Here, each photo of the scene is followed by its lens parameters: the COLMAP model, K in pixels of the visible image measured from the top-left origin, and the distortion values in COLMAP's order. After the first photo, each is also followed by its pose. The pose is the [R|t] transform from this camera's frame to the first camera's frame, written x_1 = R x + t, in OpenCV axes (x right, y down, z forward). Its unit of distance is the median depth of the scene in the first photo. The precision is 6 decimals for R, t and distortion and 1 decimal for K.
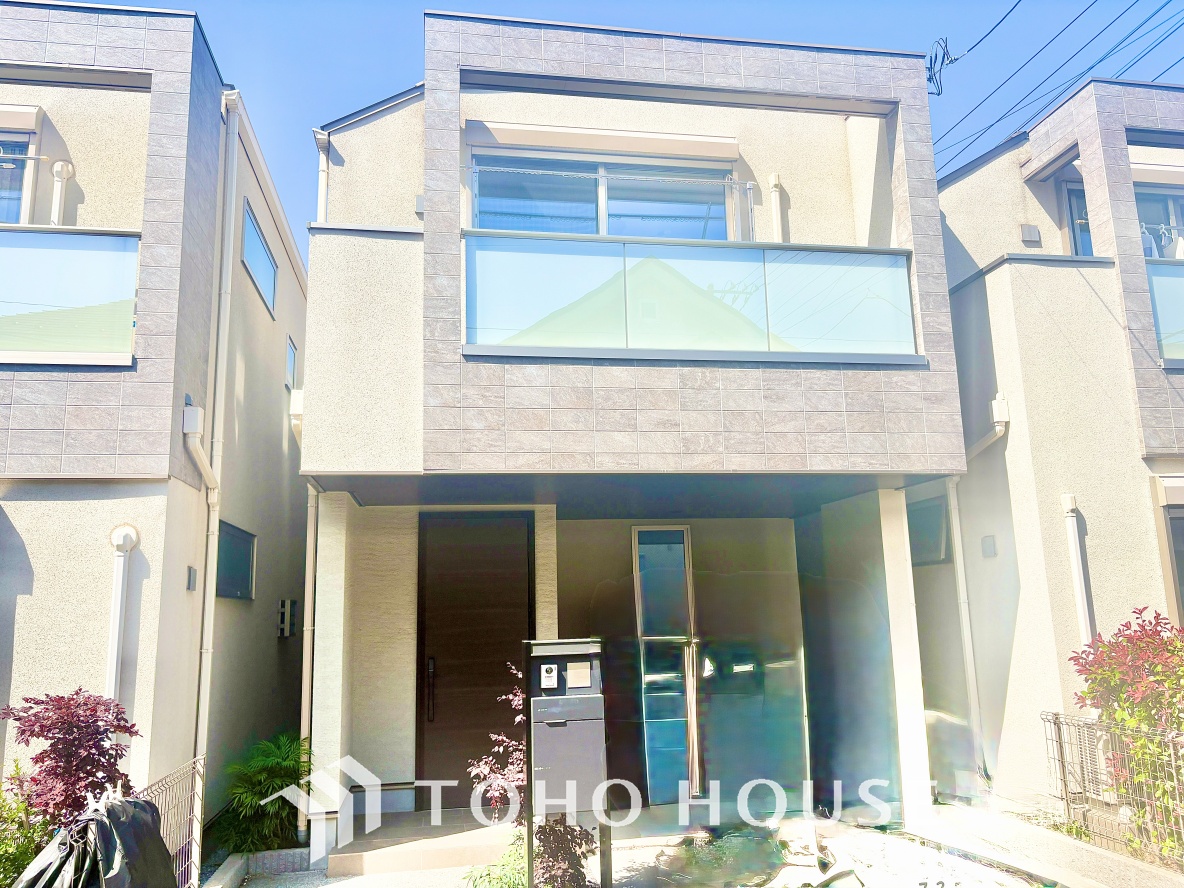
lens RADIAL K [[901.2, 0, 597.1], [0, 901.2, 440.4], [0, 0, 1]] dist [0.044256, -0.050622]
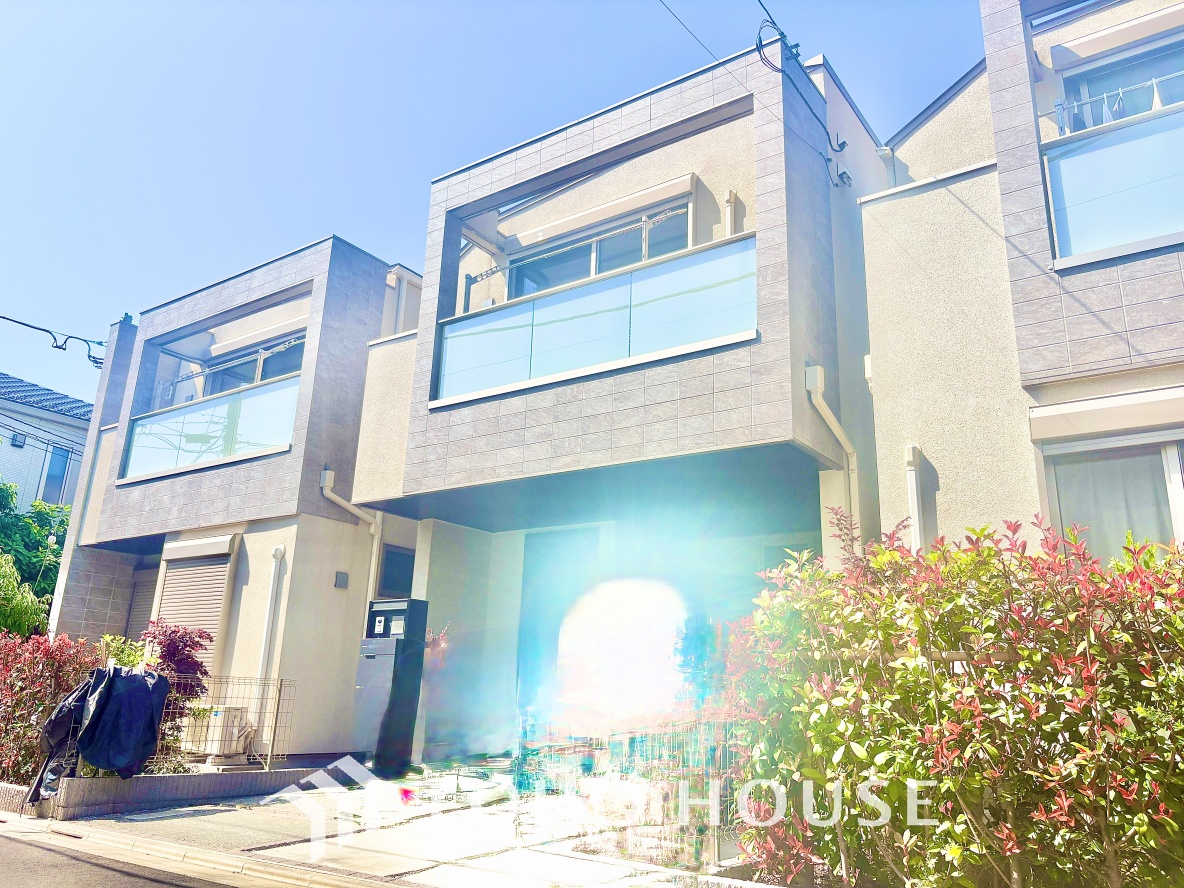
lens RADIAL K [[901.2, 0, 589.8], [0, 901.2, 431.4], [0, 0, 1]] dist [0.044256, -0.050622]
pose [[0.701758, -0.157589, -0.694767, 0.940024], [0.078263, 0.986378, -0.144683, 0.152188], [0.708104, 0.047158, 0.704532, 0.180913]]
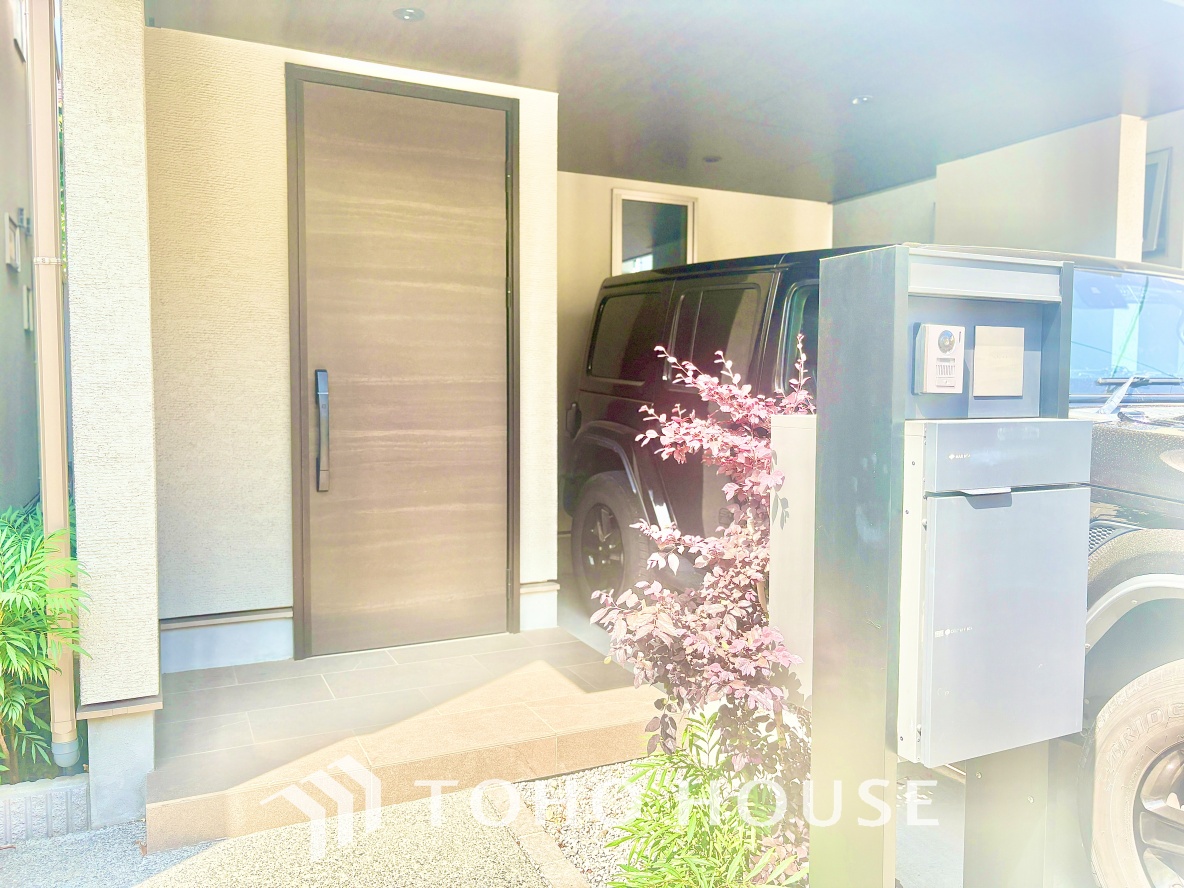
lens RADIAL K [[901.2, 0, 586.5], [0, 901.2, 443.4], [0, 0, 1]] dist [0.044256, -0.050622]
pose [[0.962303, 0.016451, 0.271483, -0.205983], [-0.081408, 0.969829, 0.229792, 0.178058], [-0.259512, -0.243230, 0.934608, 0.570629]]
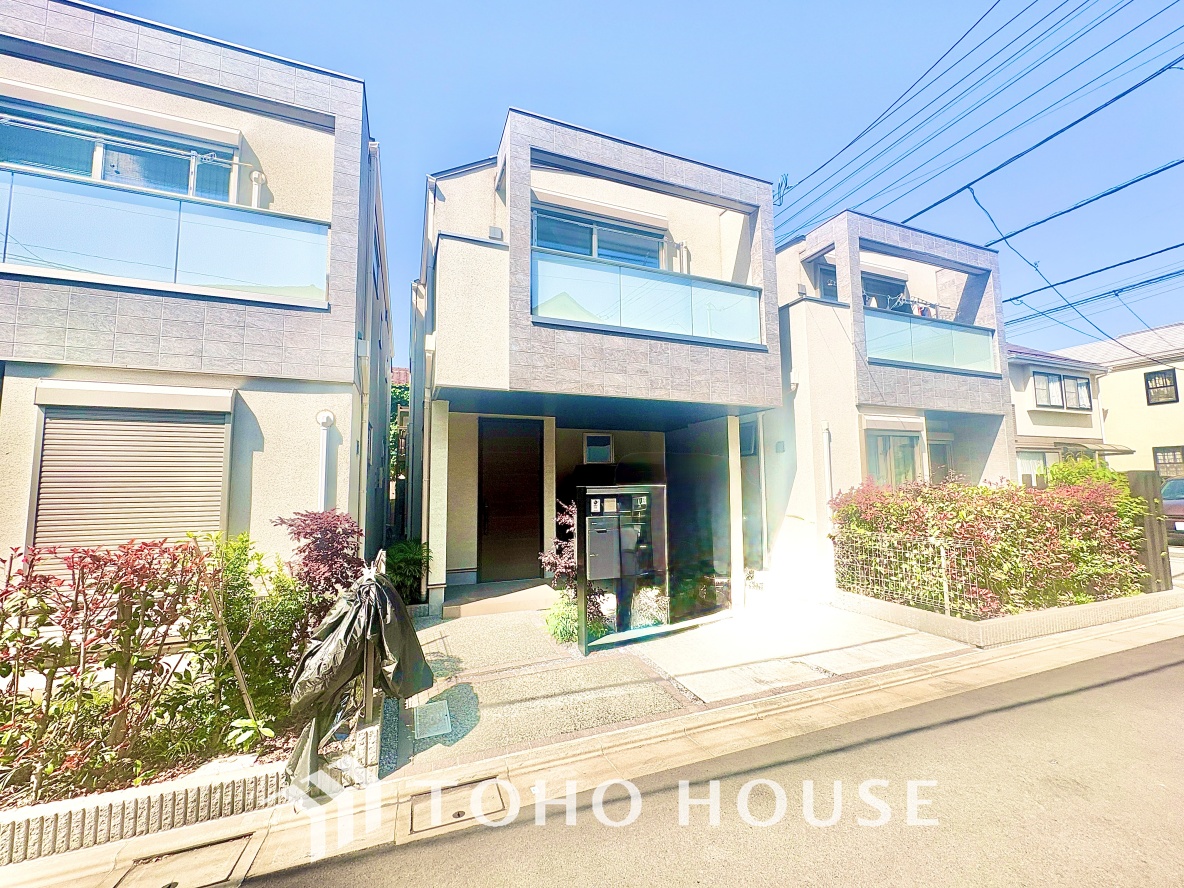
lens RADIAL K [[473.0, 0, 593.2], [0, 473.0, 444.3], [0, 0, 1]] dist [0.001250, -0.000408]
pose [[0.978832, 0.034528, 0.201730, -0.196237], [-0.053767, 0.994428, 0.090680, 0.044619], [-0.197475, -0.099607, 0.975234, 0.083398]]
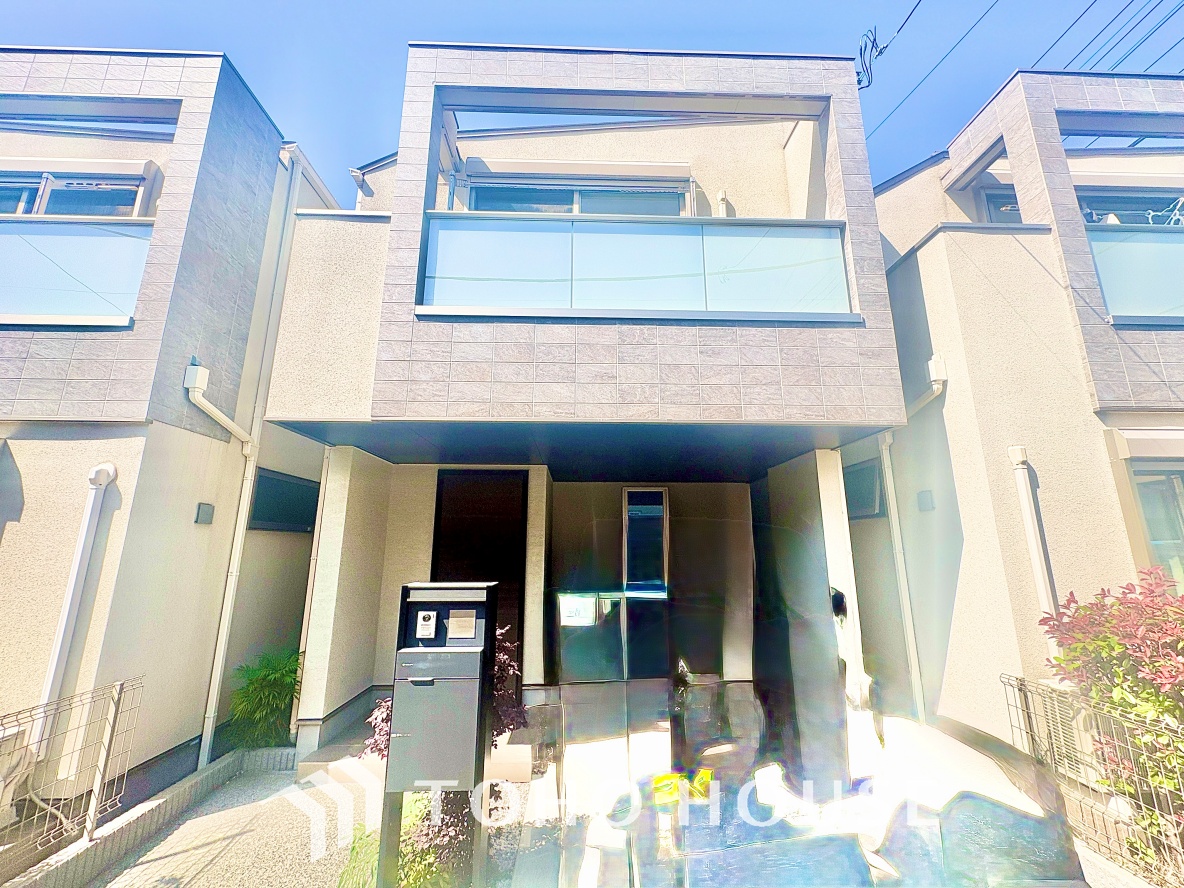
lens RADIAL K [[473.0, 0, 593.0], [0, 473.0, 445.0], [0, 0, 1]] dist [0.001250, -0.000408]
pose [[0.989444, -0.002428, -0.144893, 0.140665], [-0.001498, 0.999635, -0.026983, 0.074995], [0.144906, 0.026916, 0.989079, 0.437315]]
